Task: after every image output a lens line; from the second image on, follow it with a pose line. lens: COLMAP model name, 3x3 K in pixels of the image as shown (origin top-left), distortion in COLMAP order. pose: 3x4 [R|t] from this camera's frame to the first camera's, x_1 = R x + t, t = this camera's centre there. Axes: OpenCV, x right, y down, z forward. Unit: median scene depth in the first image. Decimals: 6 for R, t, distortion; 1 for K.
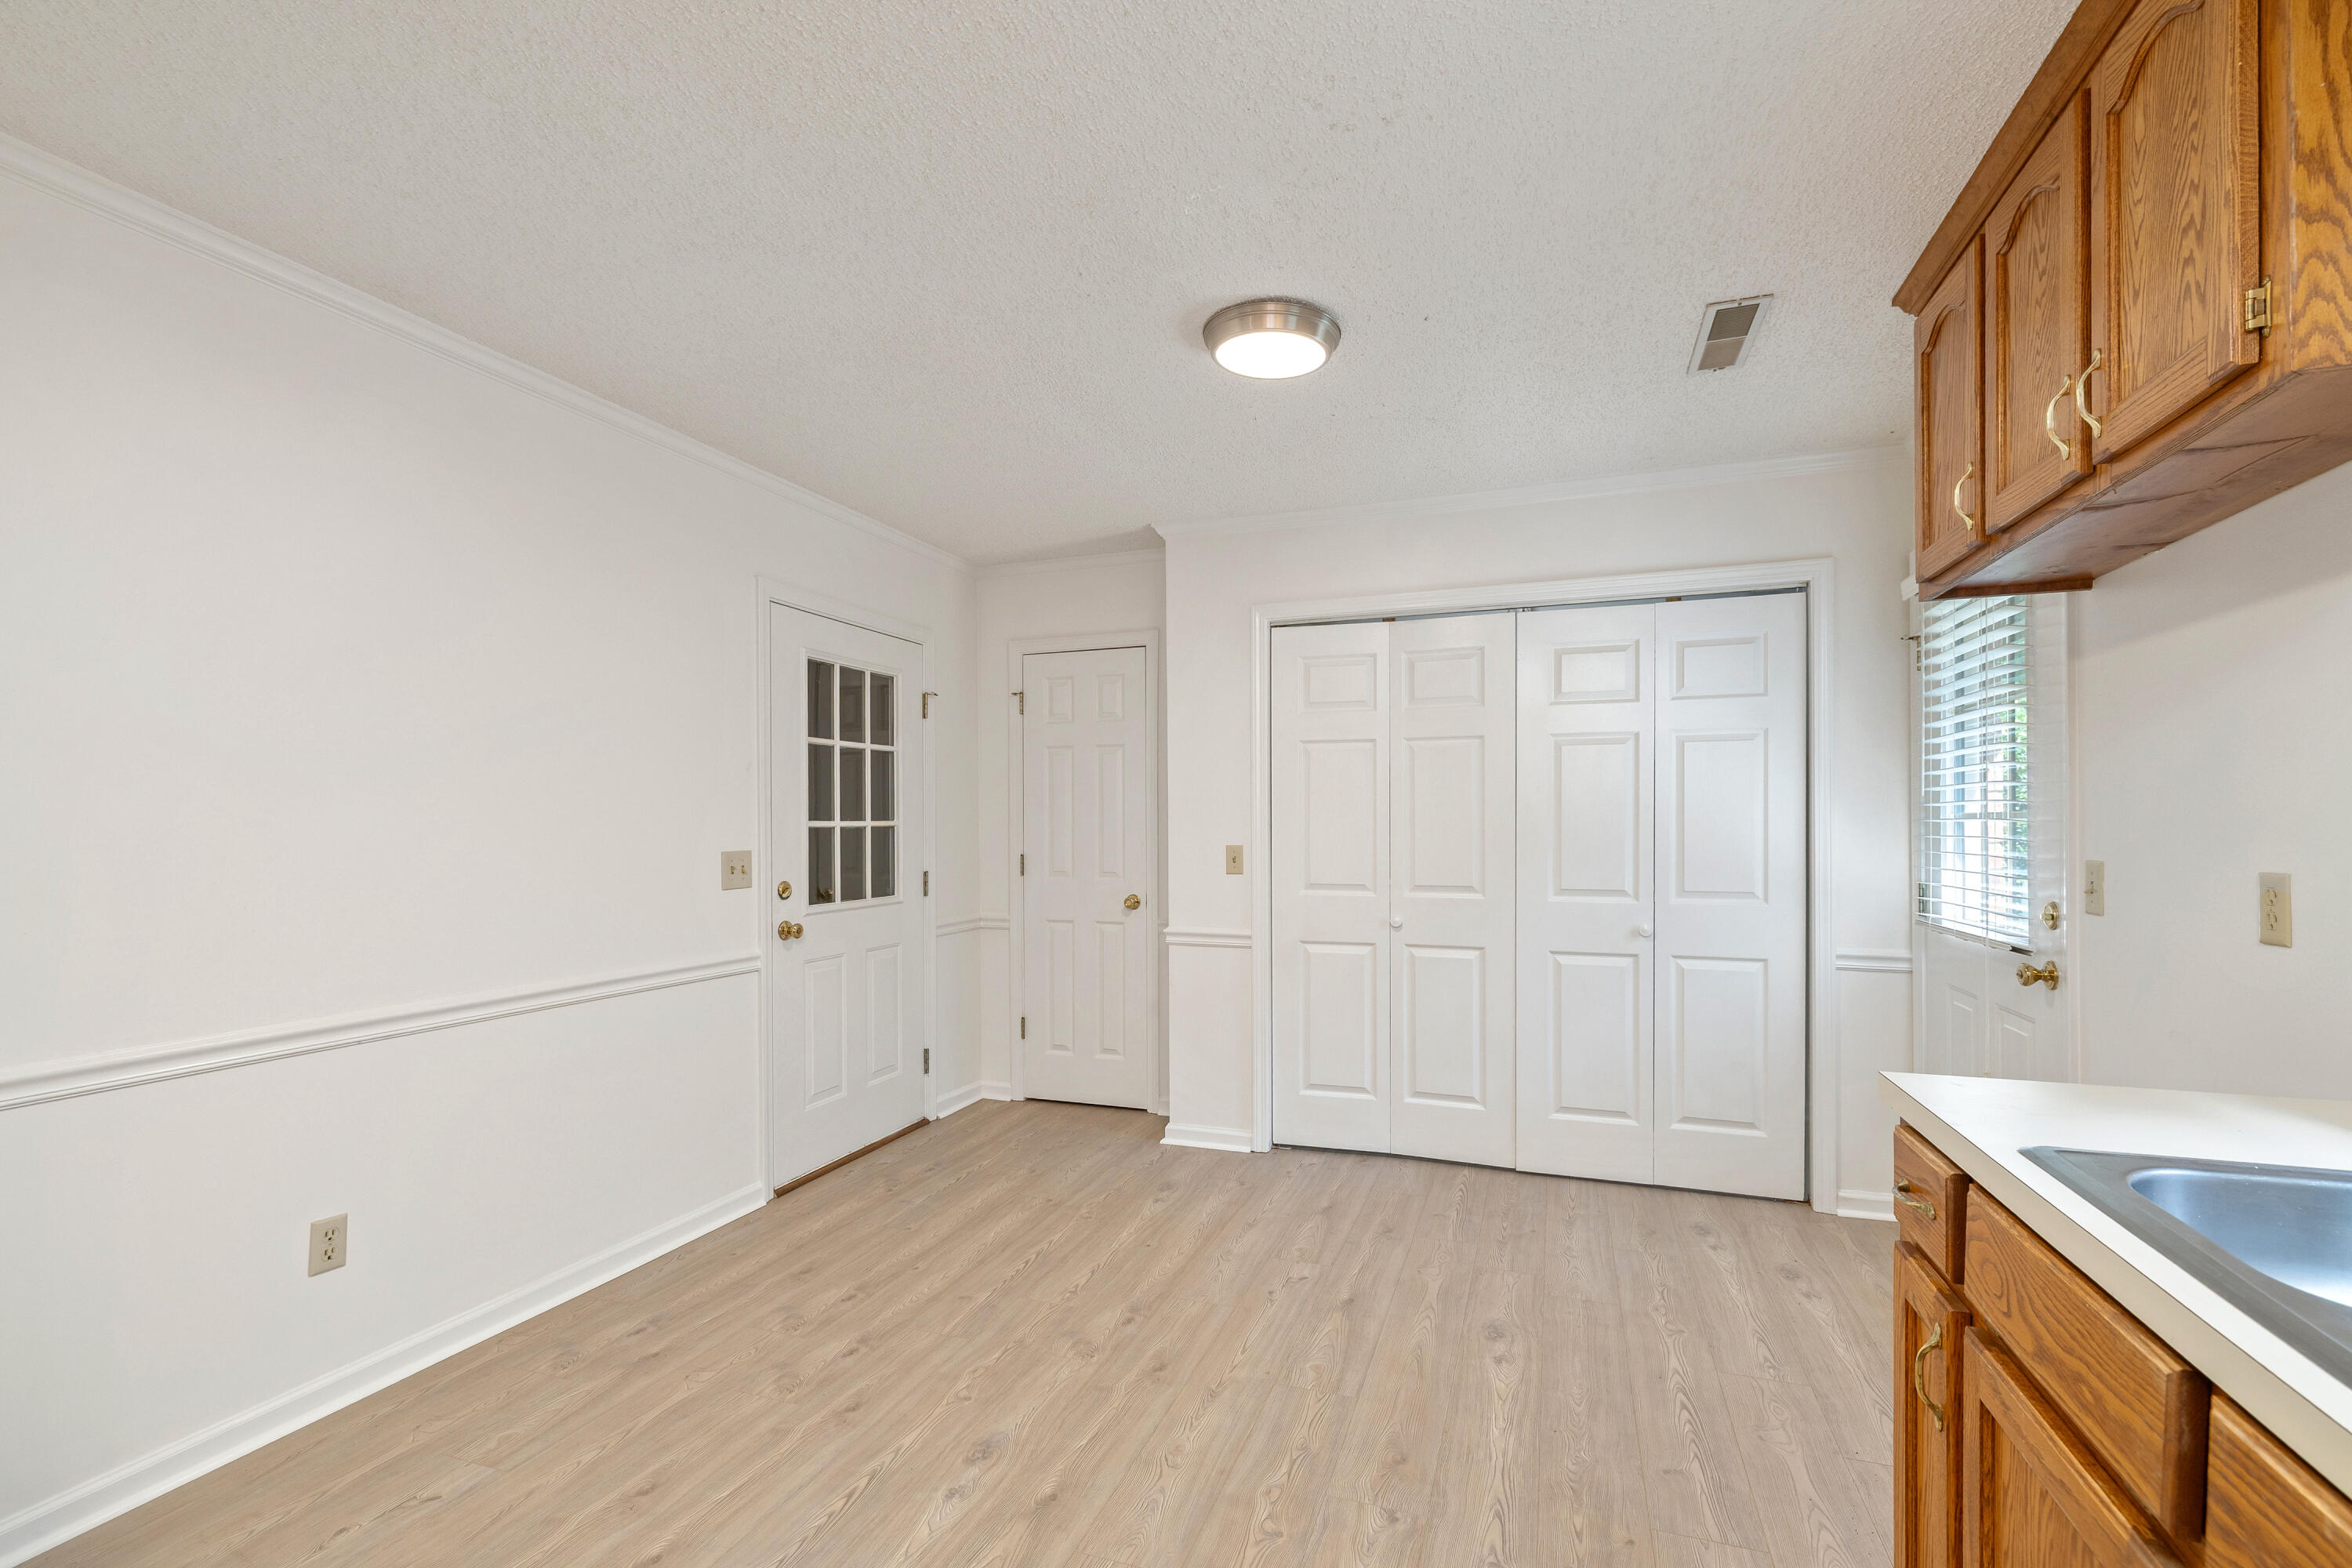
lens RADIAL K [[1018.7, 0, 1197.4], [0, 1018.7, 828.8], [0, 0, 1]] dist [0.000514, 0.000570]
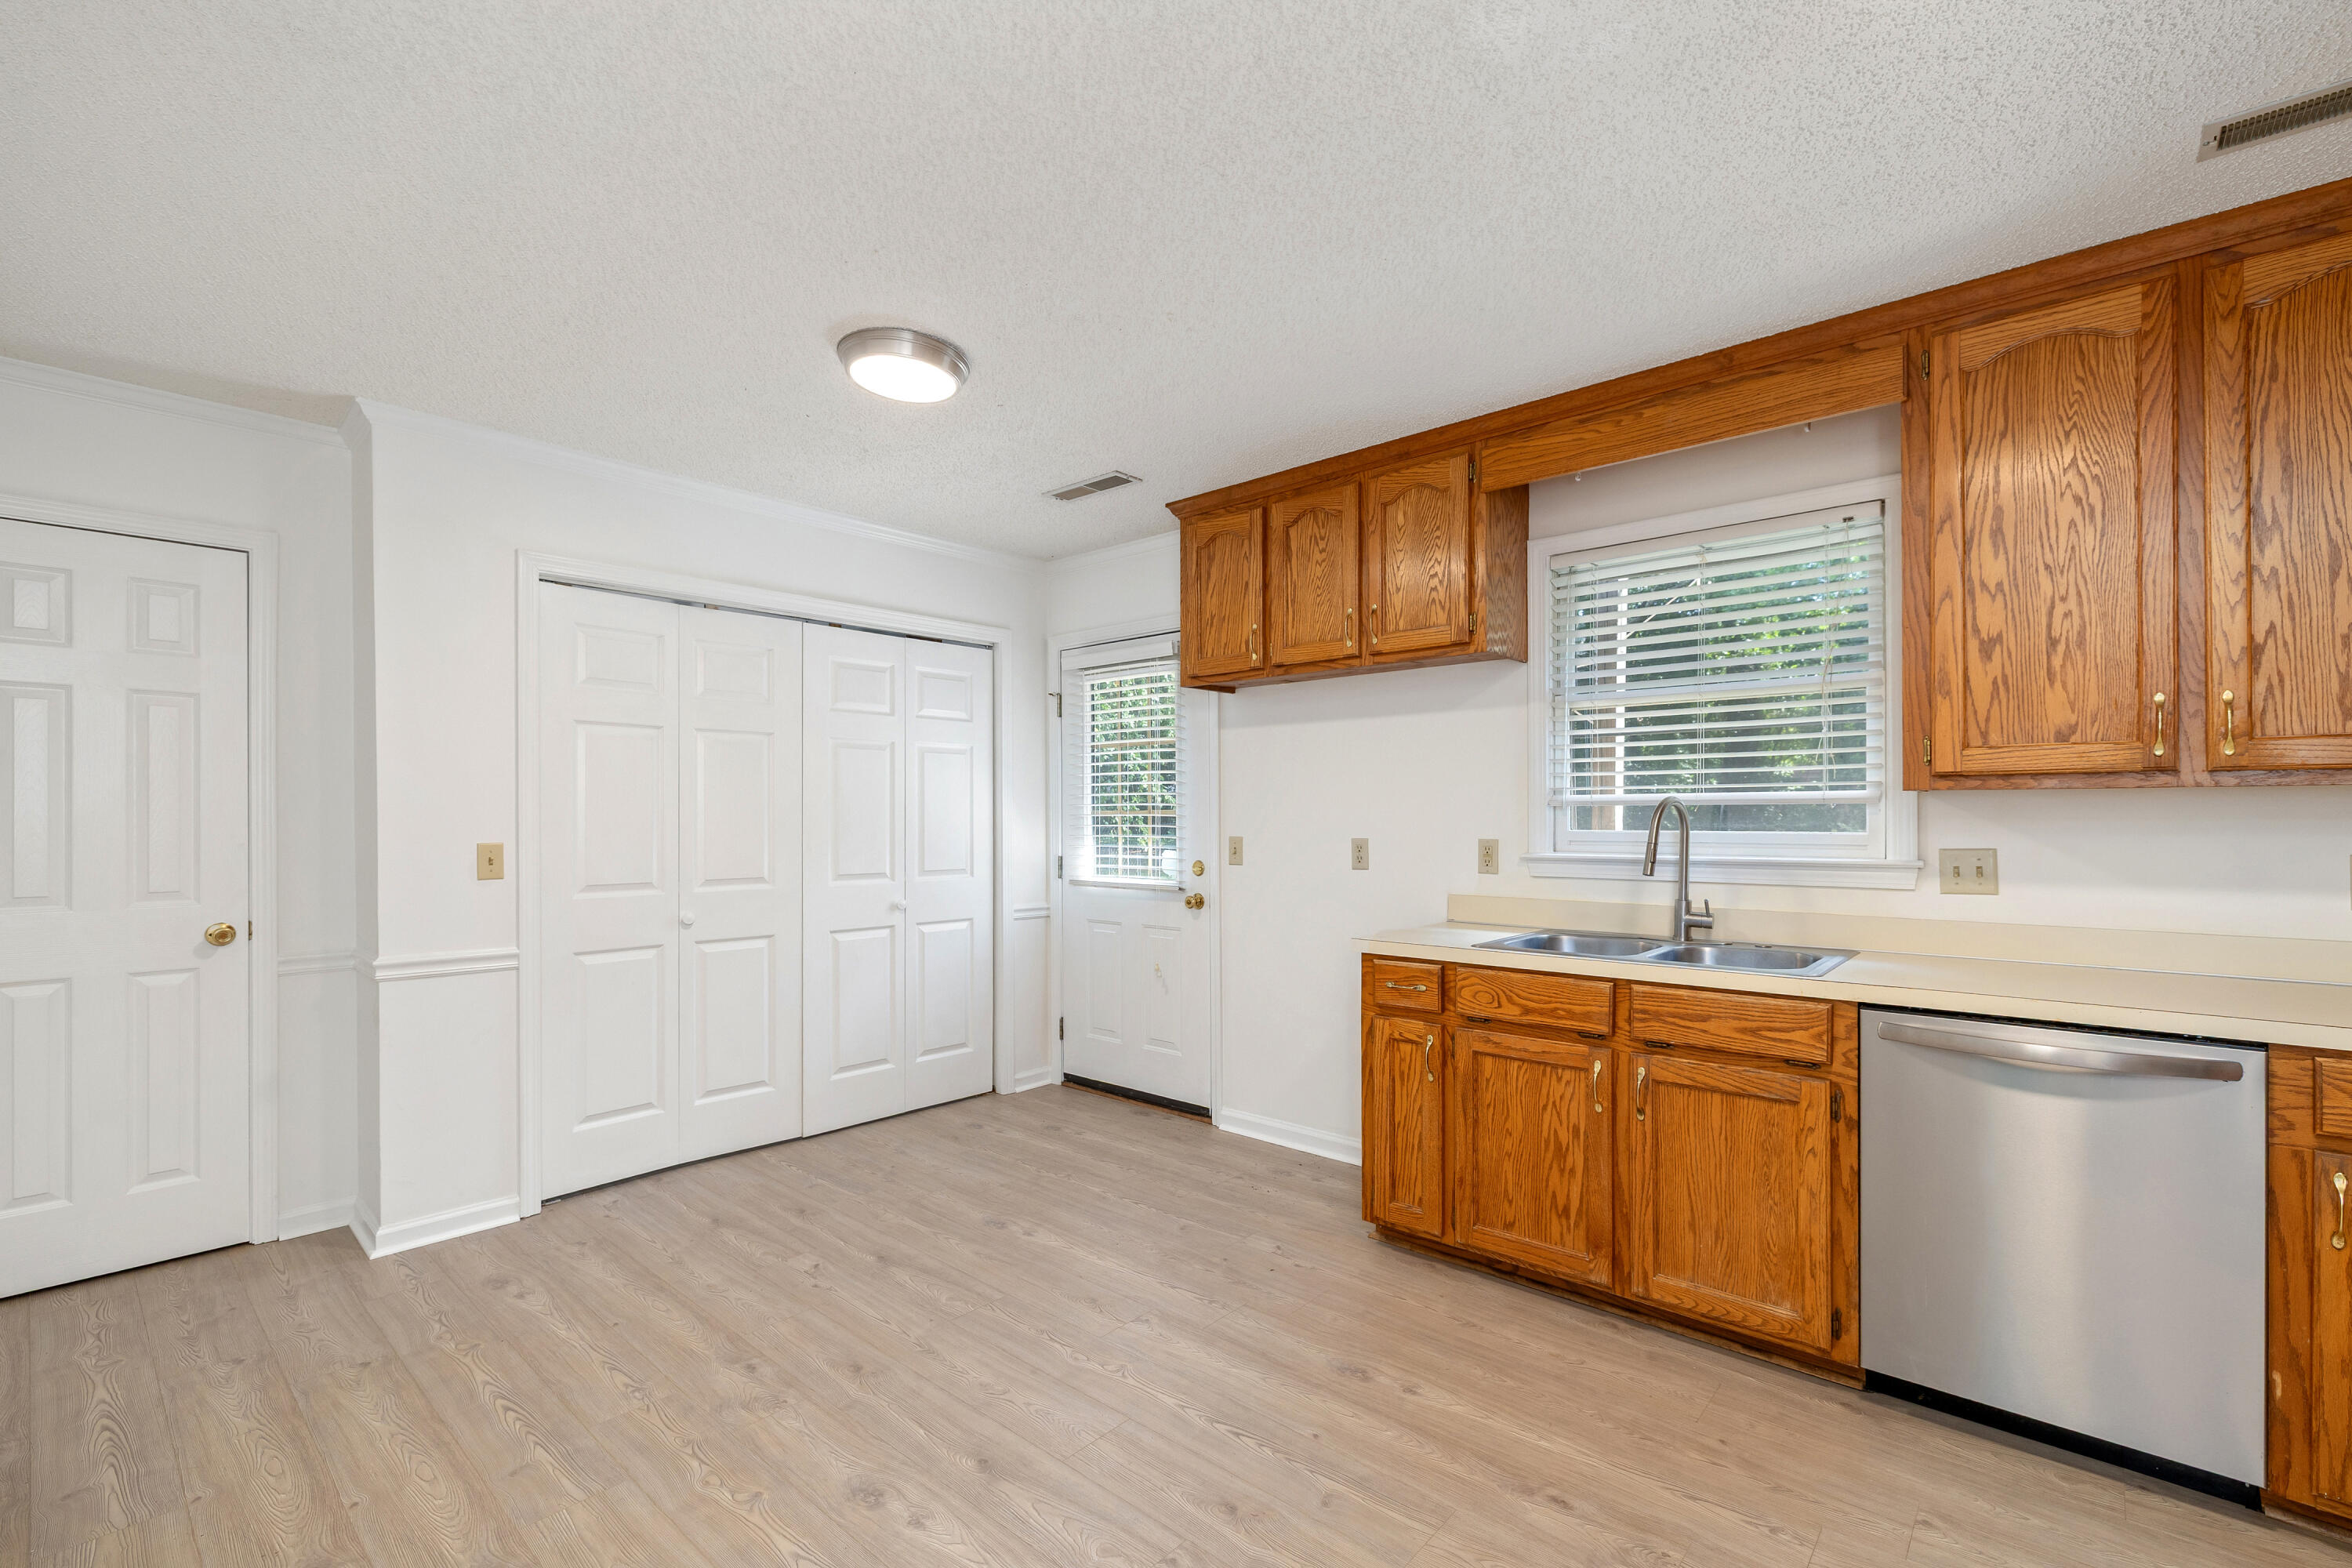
lens RADIAL K [[1018.7, 0, 1180.4], [0, 1018.7, 817.8], [0, 0, 1]] dist [0.000514, 0.000570]
pose [[0.383674, 0.002115, 0.923466, -0.557795], [0.003927, 0.999985, -0.003922, 0.001908], [-0.923460, 0.005132, 0.383660, 0.223509]]
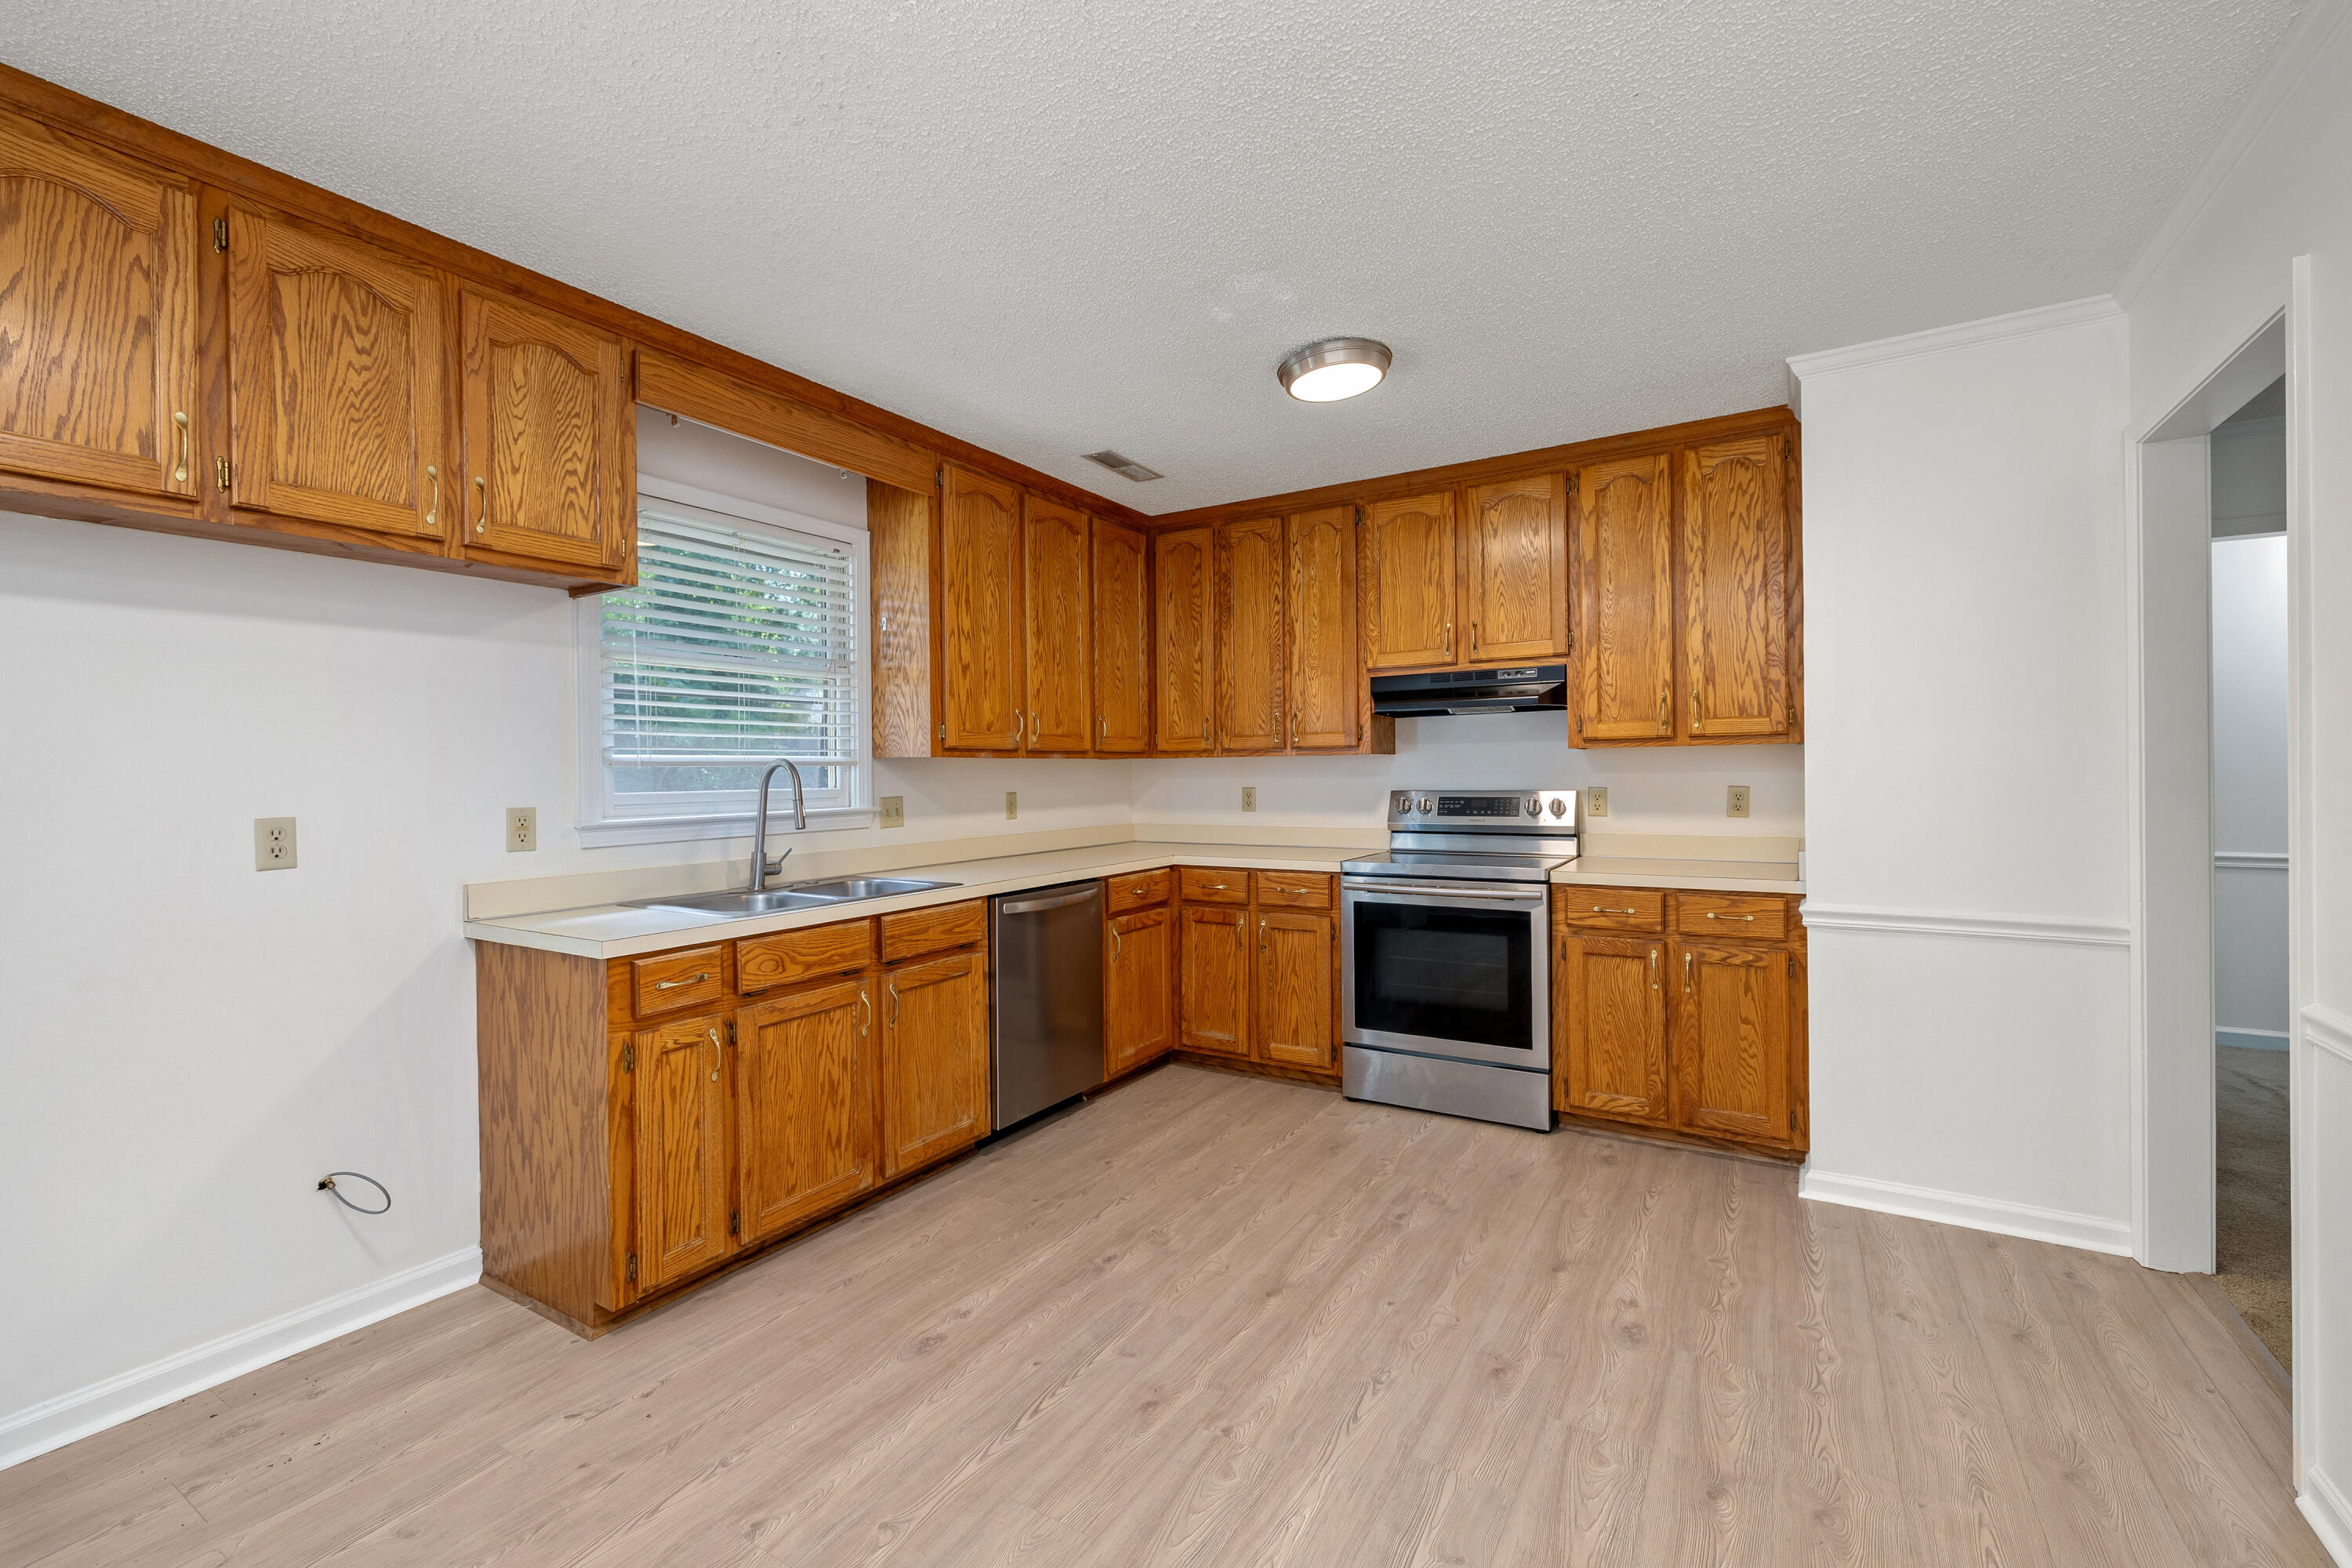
lens RADIAL K [[1018.7, 0, 1170.3], [0, 1018.7, 772.7], [0, 0, 1]] dist [0.000514, 0.000570]
pose [[-0.978507, 0.013479, 0.205770, -0.196047], [0.014775, 0.999879, 0.004765, -0.002950], [-0.205681, 0.007703, -0.978589, 0.961410]]
